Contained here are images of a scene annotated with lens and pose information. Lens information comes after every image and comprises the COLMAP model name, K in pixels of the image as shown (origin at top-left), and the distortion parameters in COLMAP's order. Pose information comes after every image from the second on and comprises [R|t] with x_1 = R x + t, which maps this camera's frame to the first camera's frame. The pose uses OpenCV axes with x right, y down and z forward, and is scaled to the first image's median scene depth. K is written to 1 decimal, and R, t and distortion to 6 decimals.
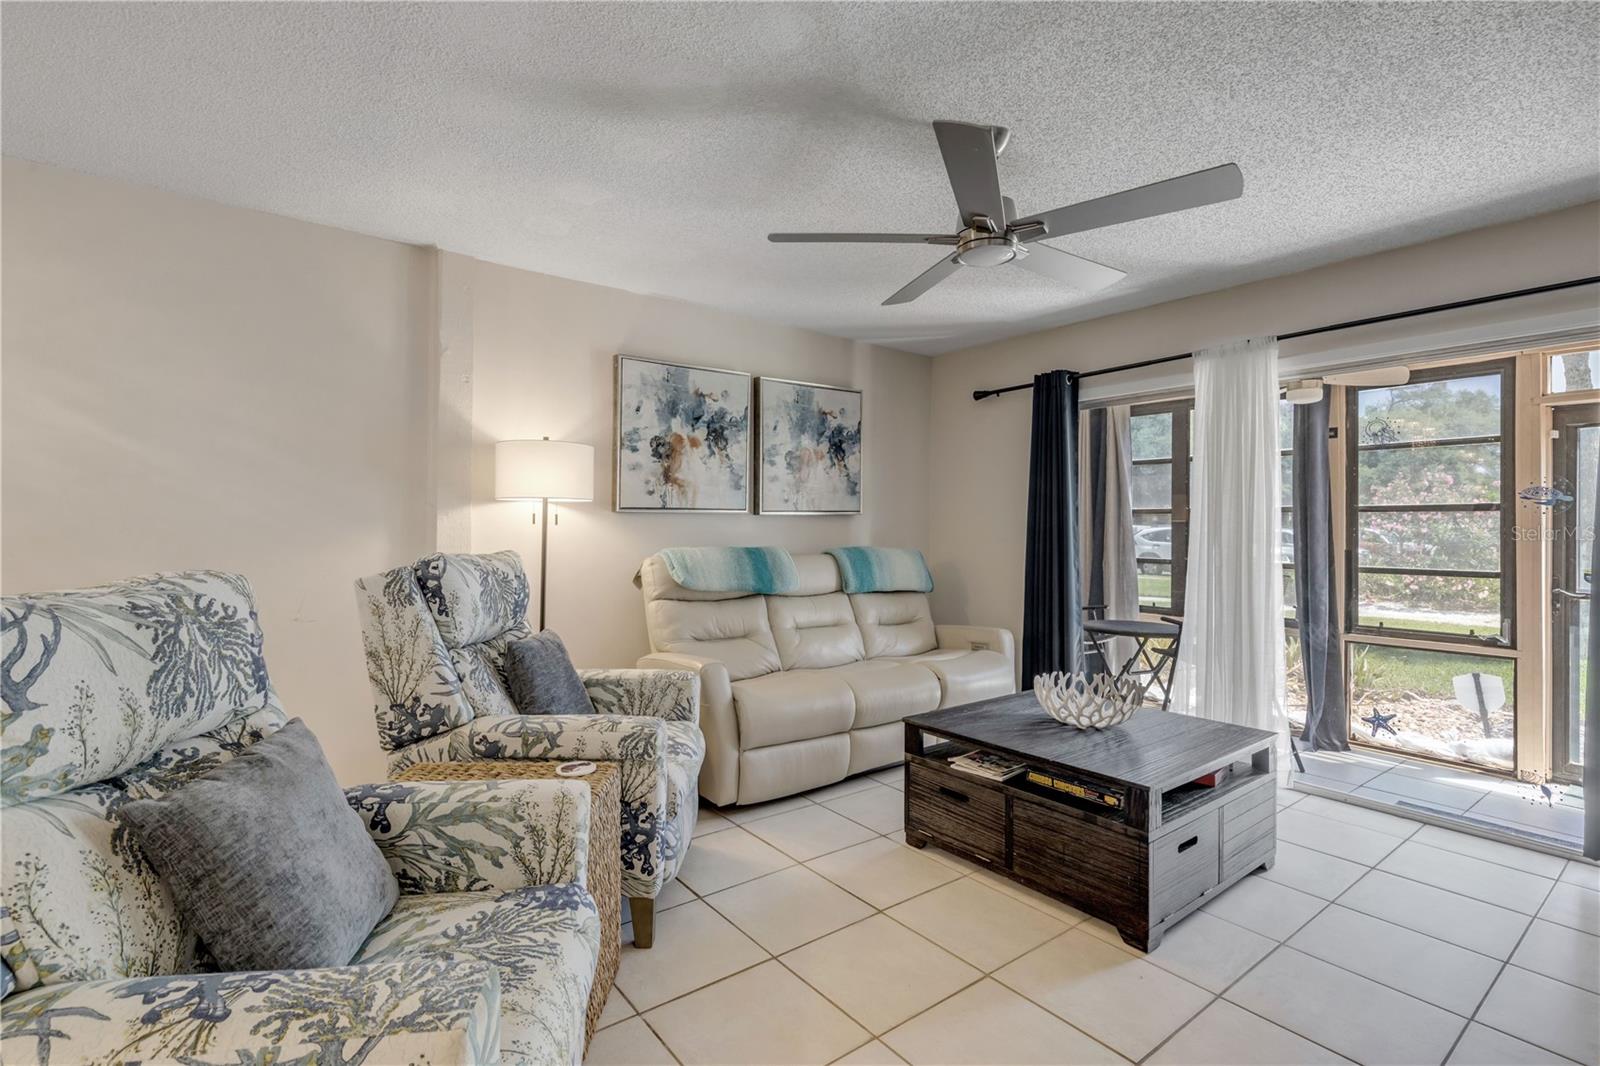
lens RADIAL K [[722.5, 0, 798.5], [0, 722.5, 531.5], [0, 0, 1]] dist [-0.000776, -0.000229]
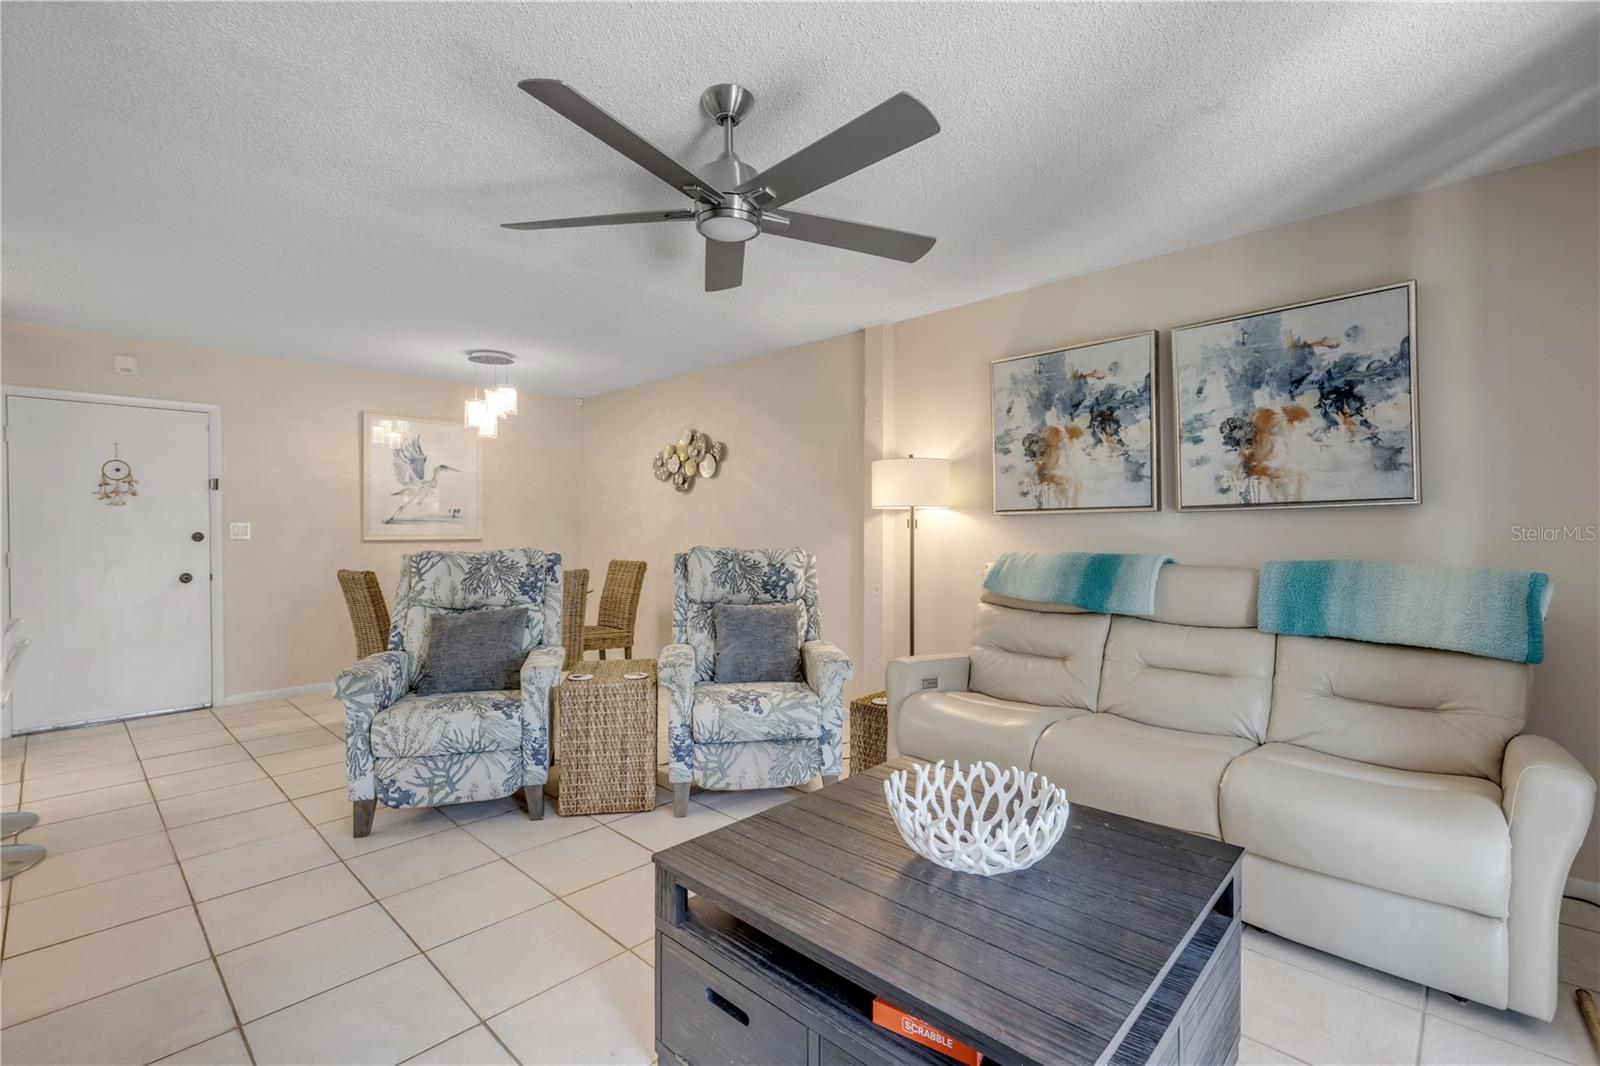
lens RADIAL K [[705.5, 0, 793.3], [0, 705.5, 537.4], [0, 0, 1]] dist [-0.000326, -0.000522]
pose [[0.160810, -0.000443, -0.986985, 0.655383], [-0.005983, 0.999981, -0.001424, 0.006794], [0.986967, 0.006134, 0.160804, 0.535491]]
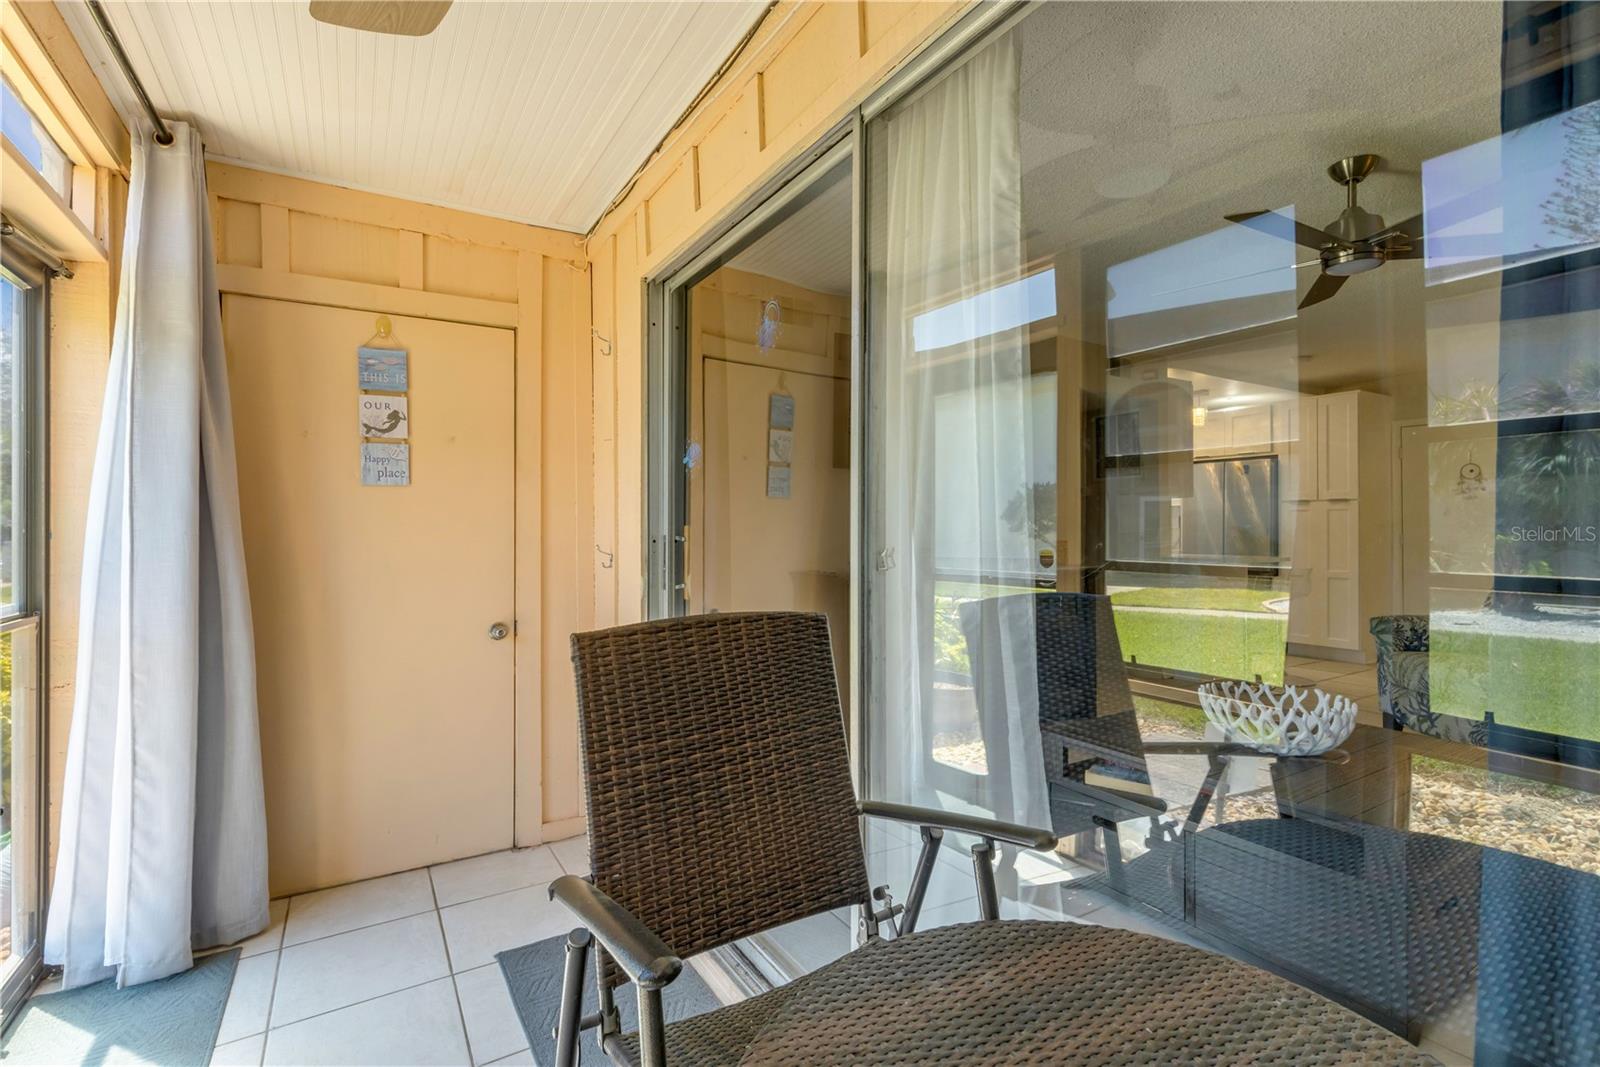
lens RADIAL K [[749.8, 0, 798.3], [0, 749.8, 528.6], [0, 0, 1]] dist [-0.000295, -0.000134]
pose [[-0.994006, -0.008435, 0.108997, 0.566566], [-0.007716, 0.999946, 0.007012, 0.022066], [-0.109050, 0.006129, -0.994017, 1.362296]]
